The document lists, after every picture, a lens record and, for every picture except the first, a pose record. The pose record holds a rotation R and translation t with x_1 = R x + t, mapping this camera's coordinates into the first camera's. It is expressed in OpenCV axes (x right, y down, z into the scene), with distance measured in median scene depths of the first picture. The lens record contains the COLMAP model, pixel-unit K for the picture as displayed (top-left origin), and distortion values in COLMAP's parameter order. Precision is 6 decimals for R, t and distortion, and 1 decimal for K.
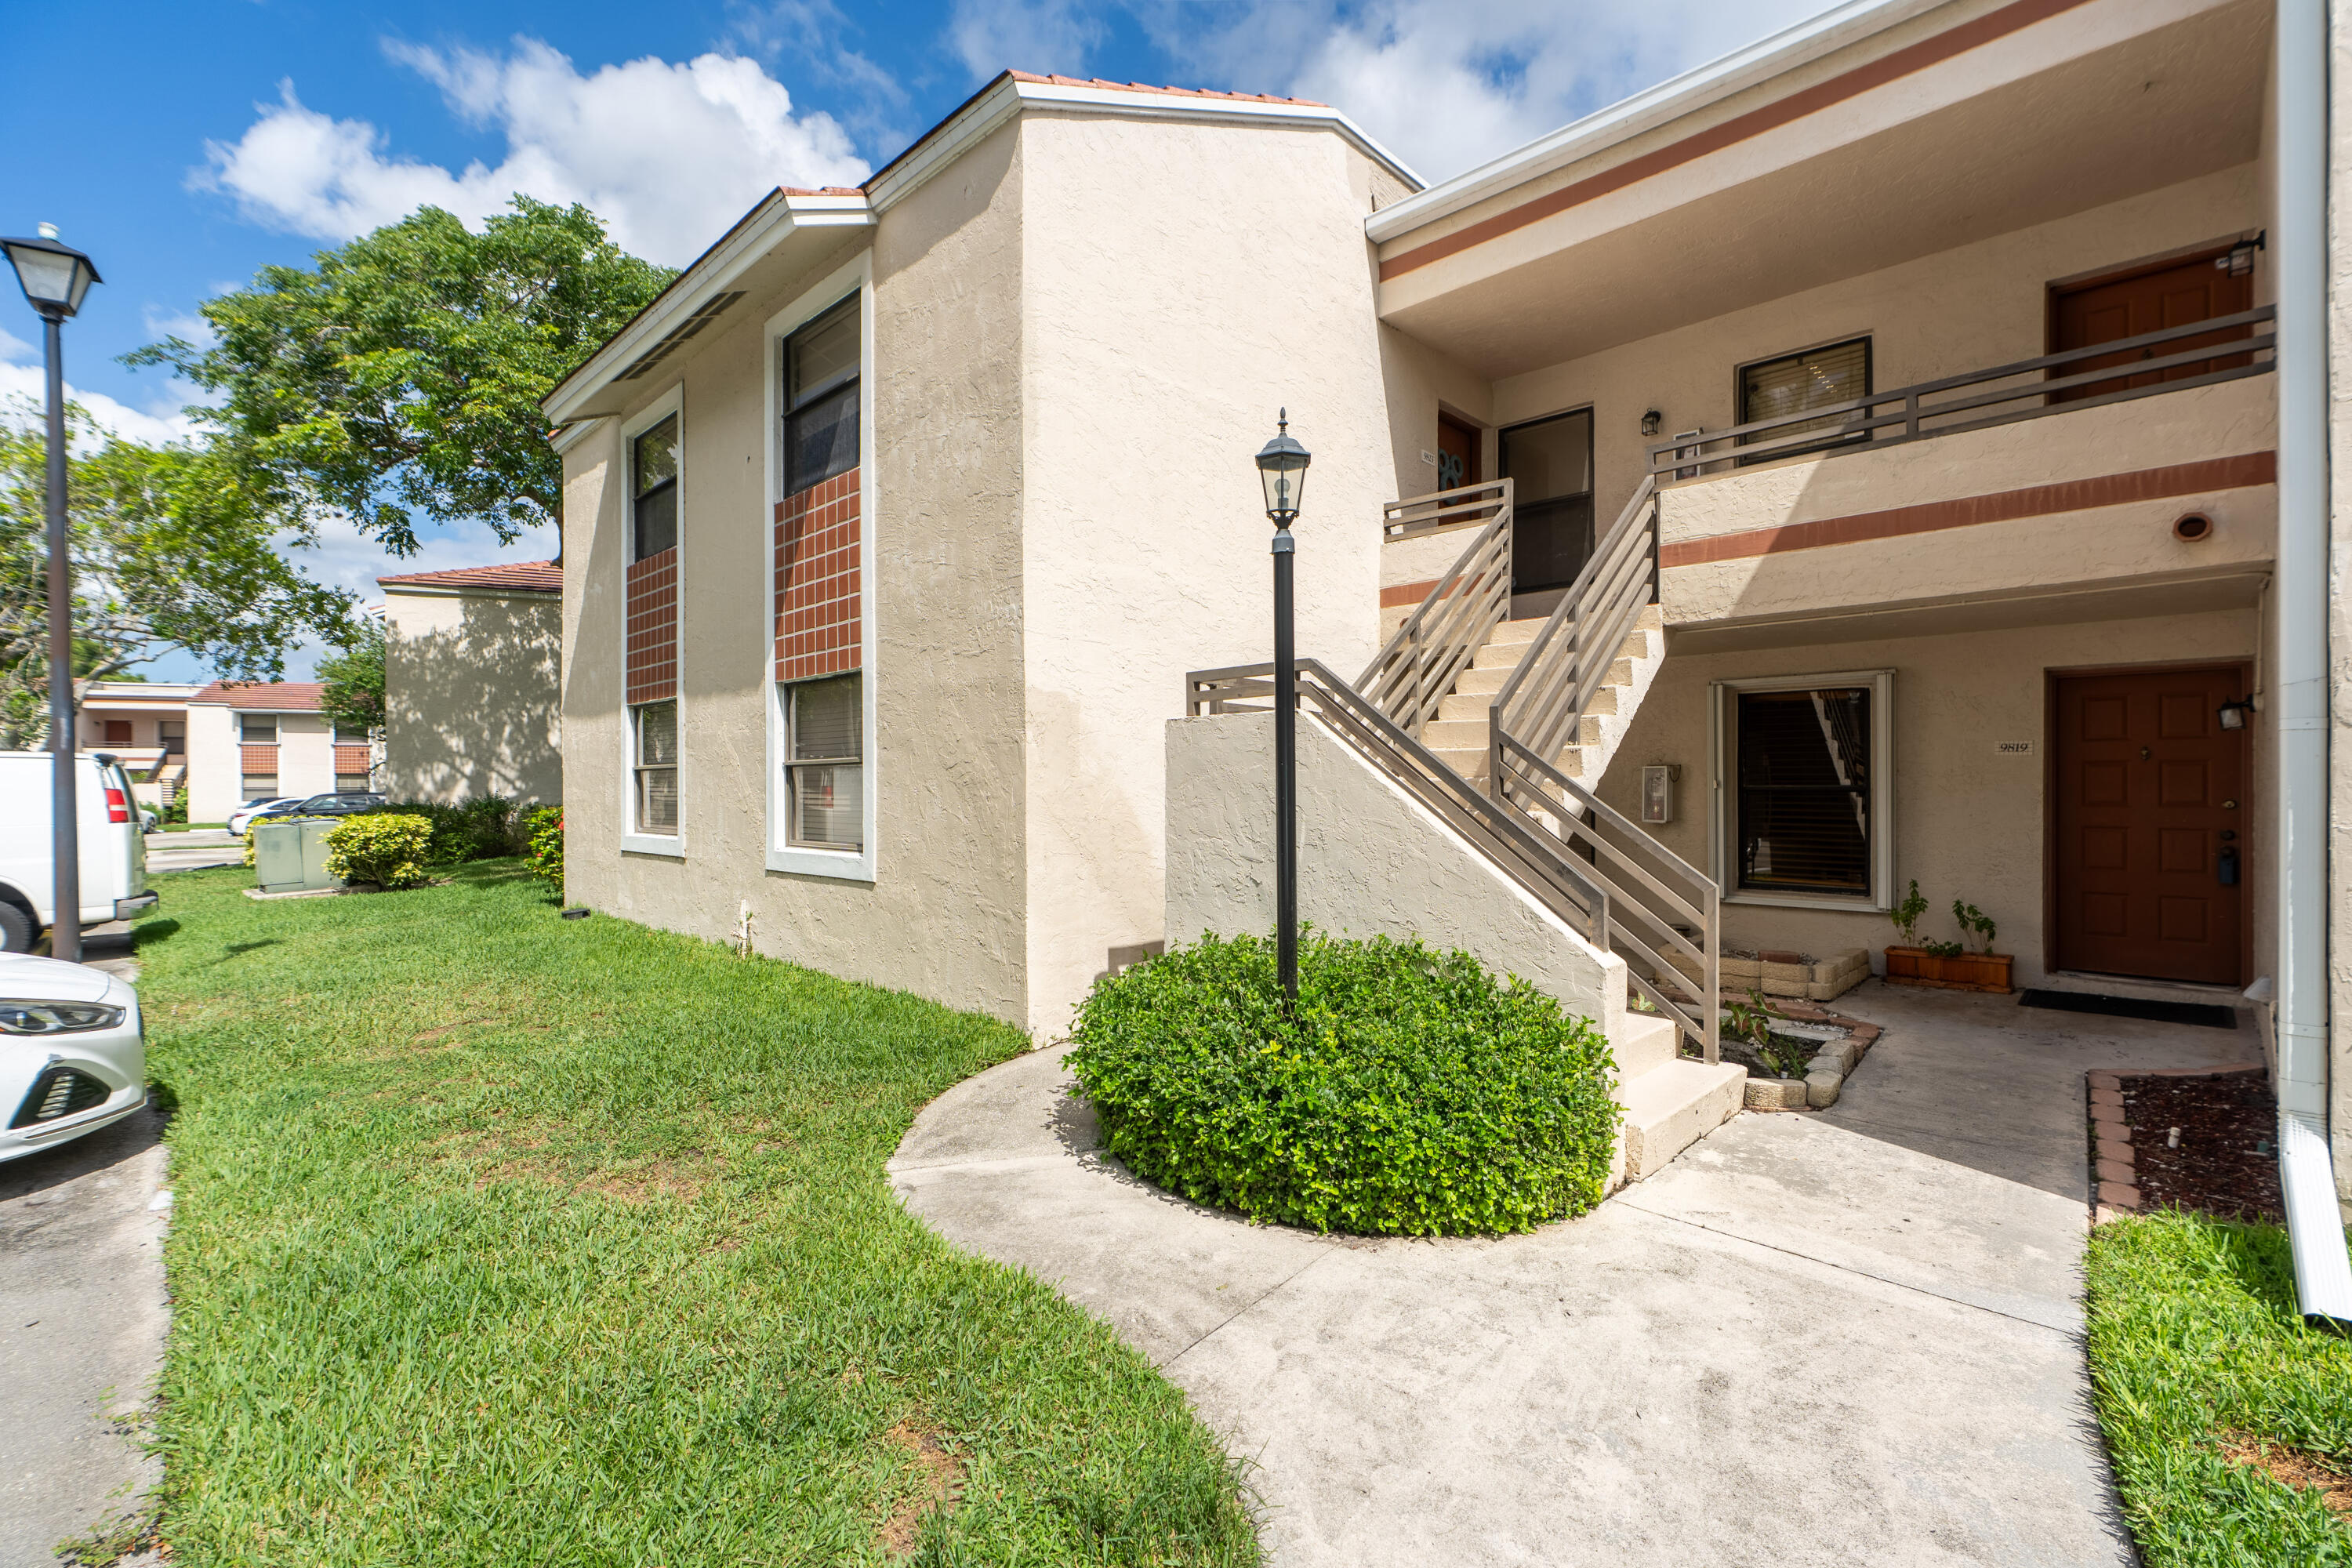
lens RADIAL K [[1049.3, 0, 1178.6], [0, 1049.3, 778.8], [0, 0, 1]] dist [-0.011543, 0.004460]
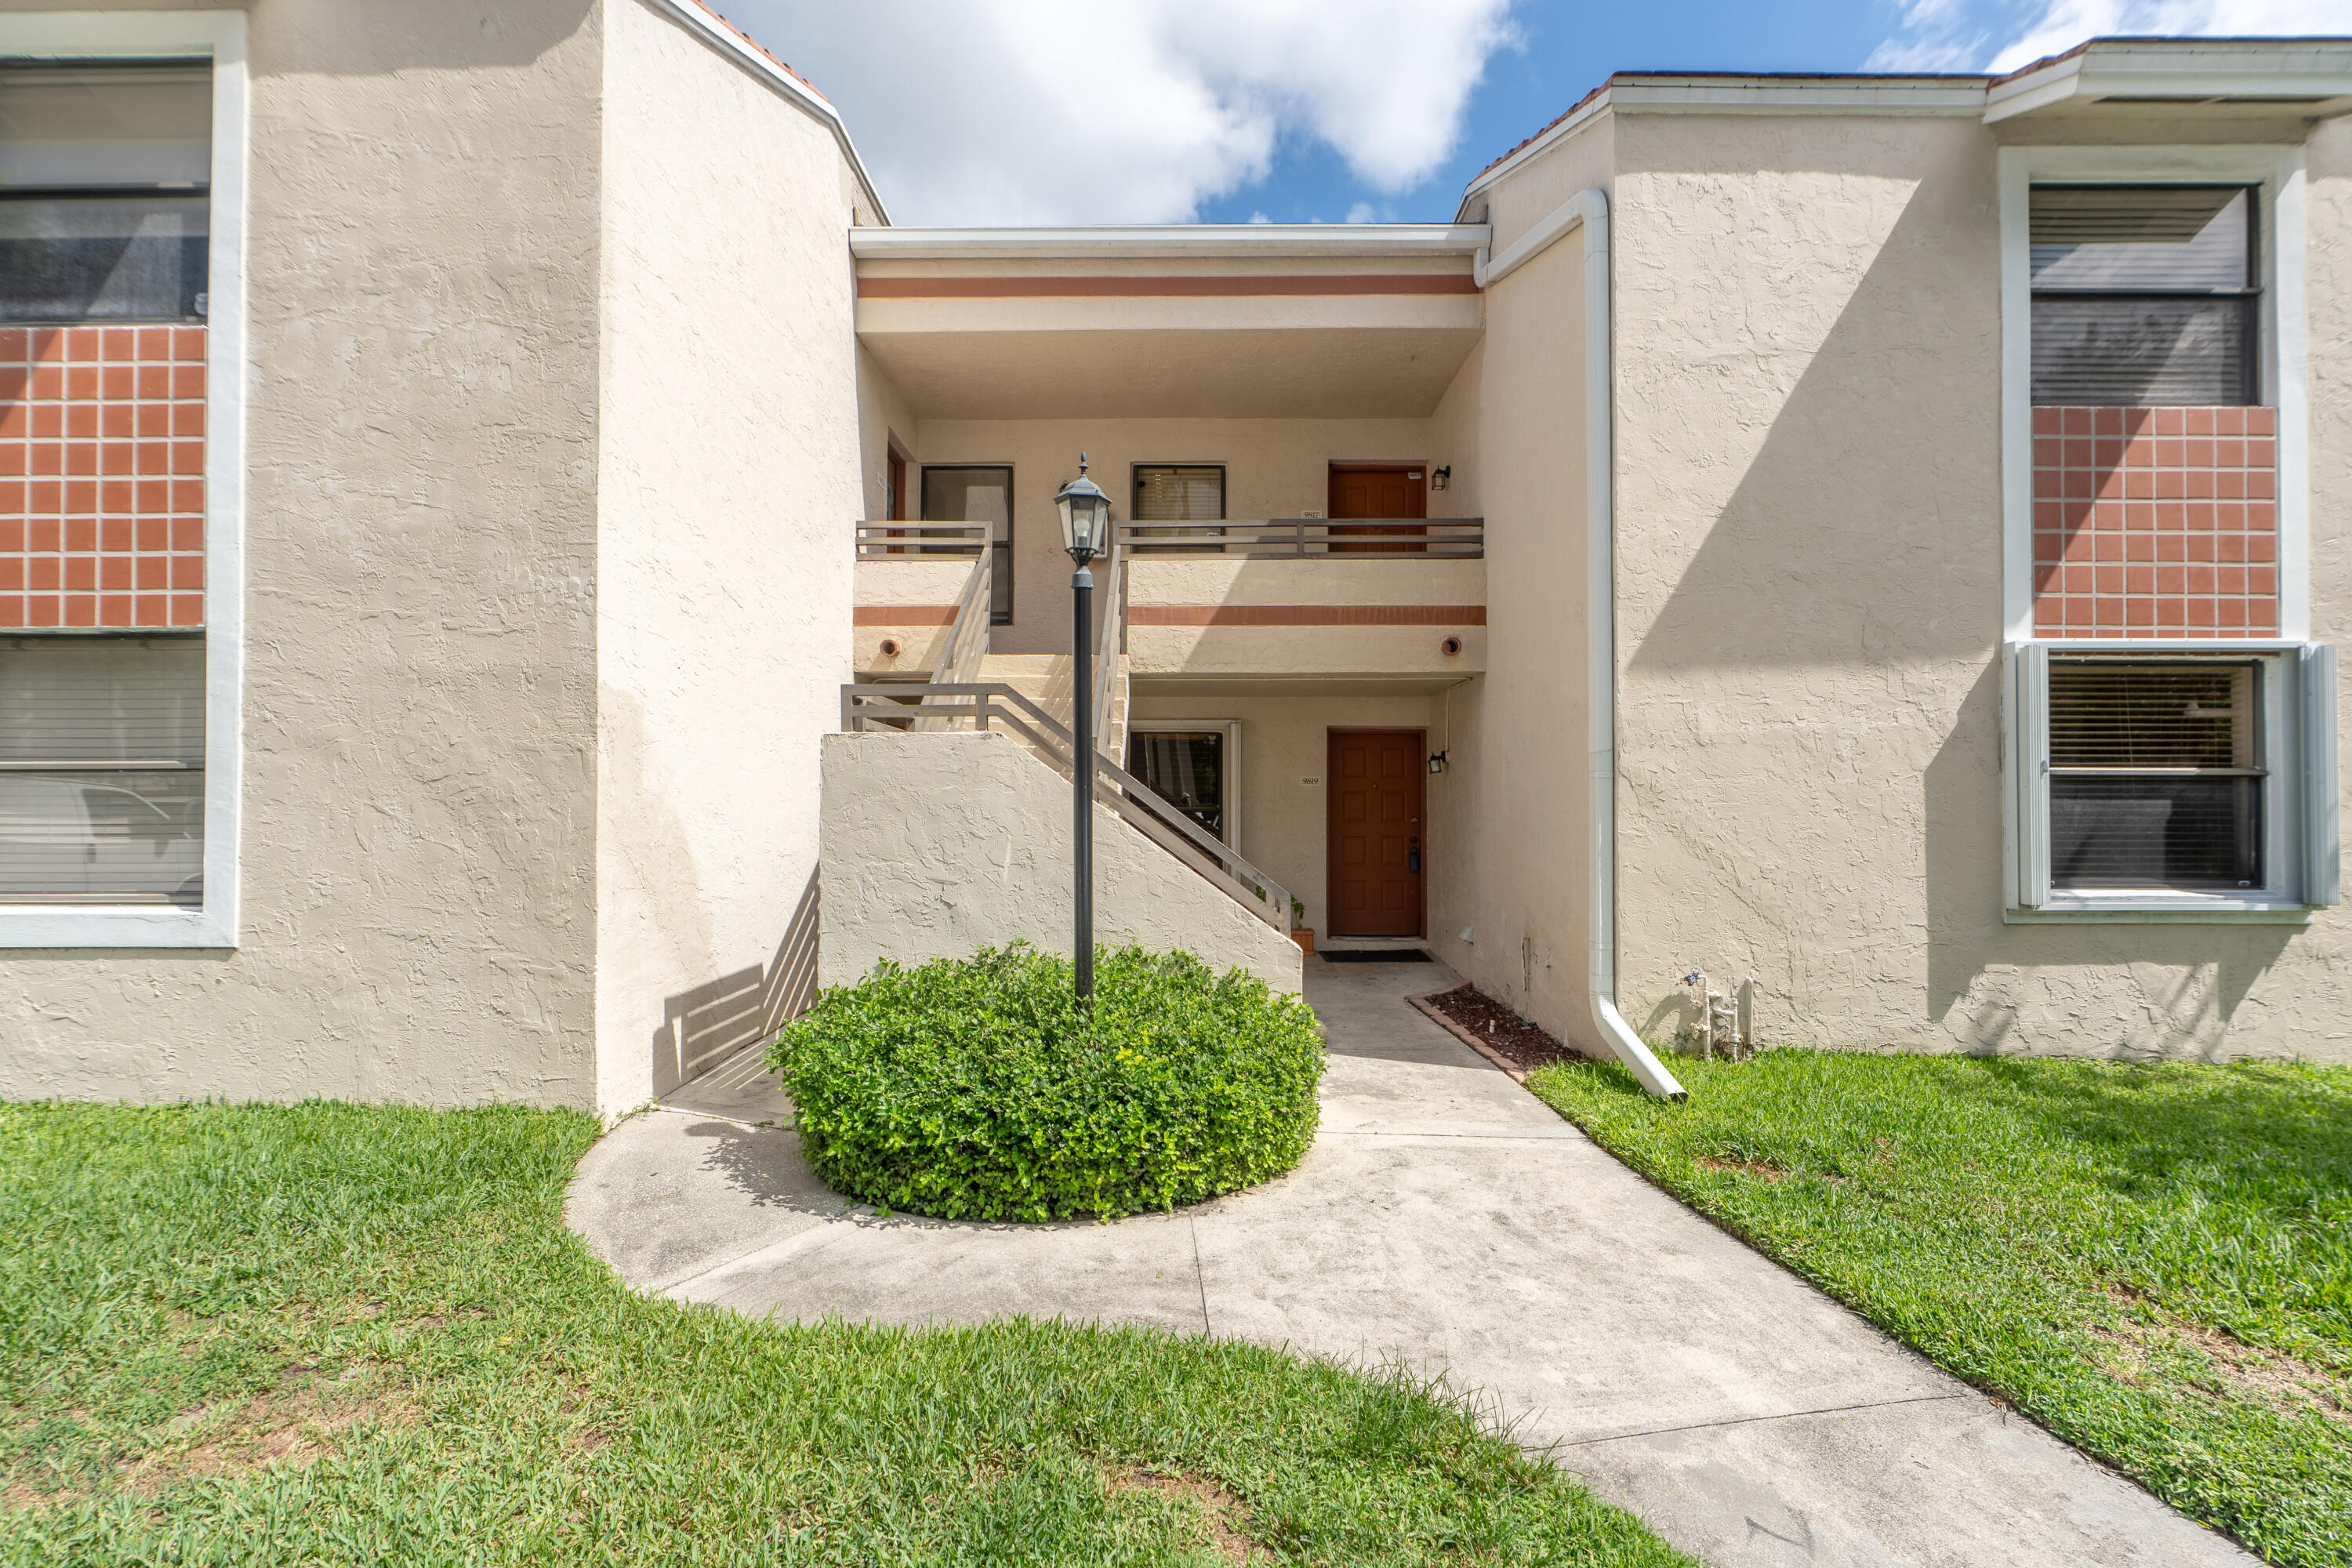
lens RADIAL K [[1049.3, 0, 1178.5], [0, 1049.3, 784.4], [0, 0, 1]] dist [-0.011543, 0.004460]
pose [[0.723117, 0.017486, 0.690504, -0.354610], [-0.008053, 0.999825, -0.016886, 0.000161], [-0.690679, 0.006650, 0.723131, 0.105718]]
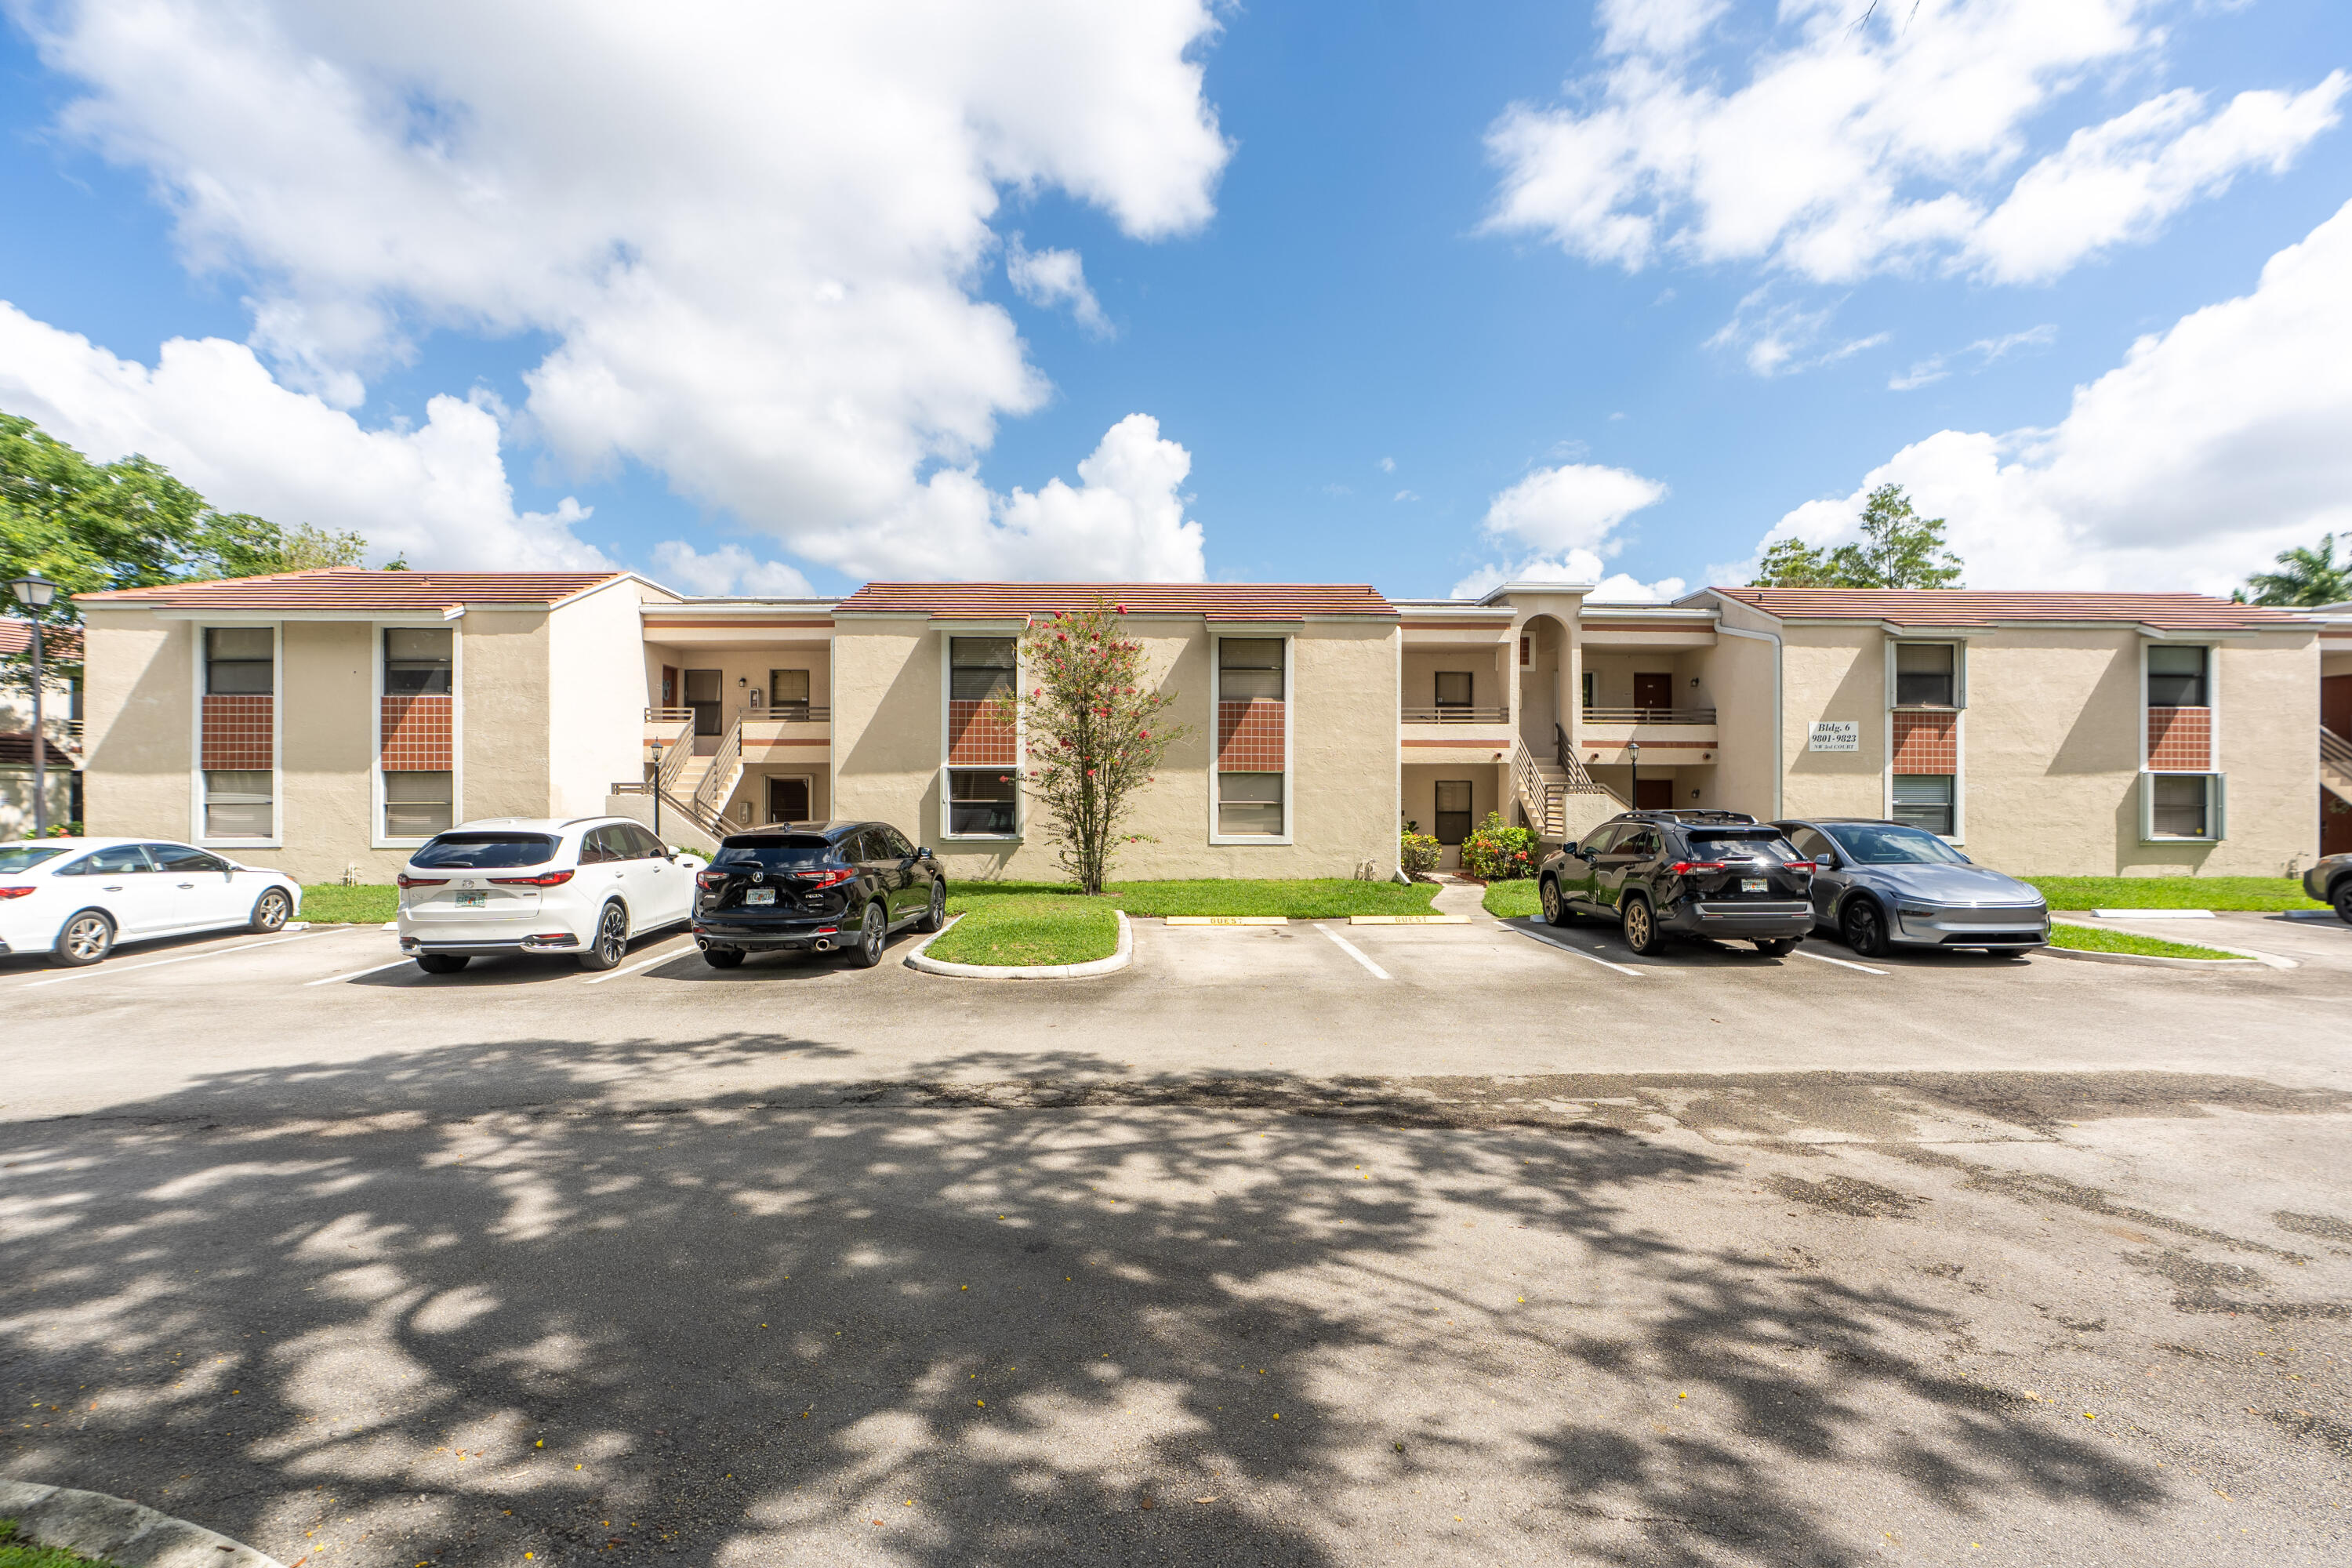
lens RADIAL K [[1049.3, 0, 1184.4], [0, 1049.3, 786.9], [0, 0, 1]] dist [-0.011543, 0.004460]
pose [[0.699012, 0.004348, 0.715097, -1.051811], [-0.005885, 0.999983, -0.000327, -0.082770], [-0.715086, -0.003980, 0.699025, -2.620434]]
